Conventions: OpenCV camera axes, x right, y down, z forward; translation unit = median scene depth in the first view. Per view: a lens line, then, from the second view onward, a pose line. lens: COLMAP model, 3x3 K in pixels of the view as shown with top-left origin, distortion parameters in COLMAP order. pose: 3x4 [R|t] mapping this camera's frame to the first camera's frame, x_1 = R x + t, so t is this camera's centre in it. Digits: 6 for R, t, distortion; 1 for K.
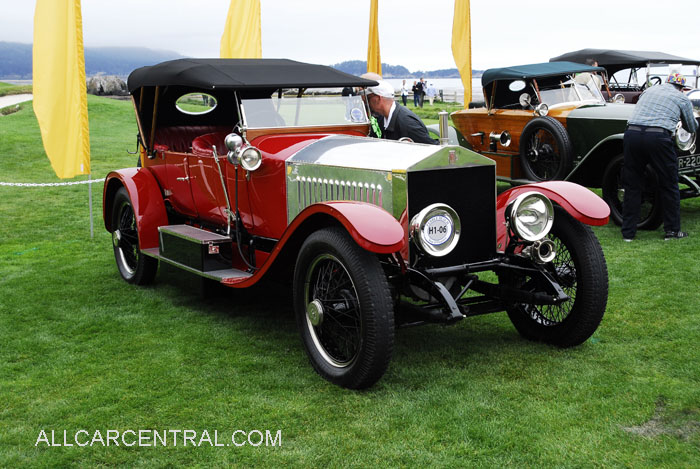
lens RADIAL K [[1077.8, 0, 350.0], [0, 1077.8, 233.5], [0, 0, 1]] dist [0.051731, 0.000000]
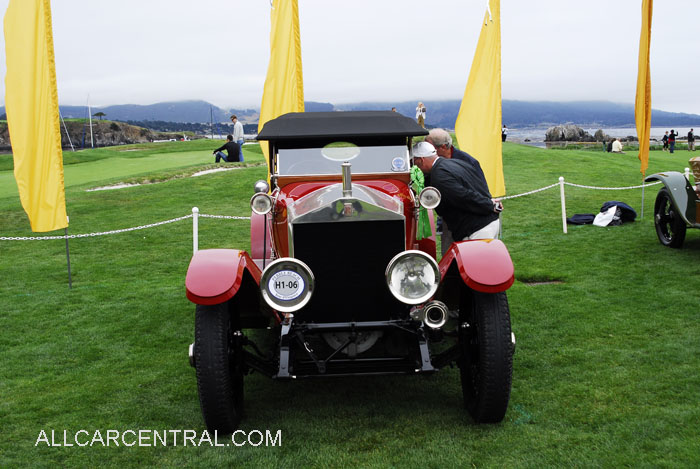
lens RADIAL K [[877.6, 0, 350.4], [0, 877.6, 233.9], [0, 0, 1]] dist [-0.024975, 0.000000]
pose [[0.895864, 0.044515, -0.442092, 0.365206], [-0.053925, 0.998507, -0.008733, -0.034604], [0.441043, 0.031663, 0.896927, 0.236845]]
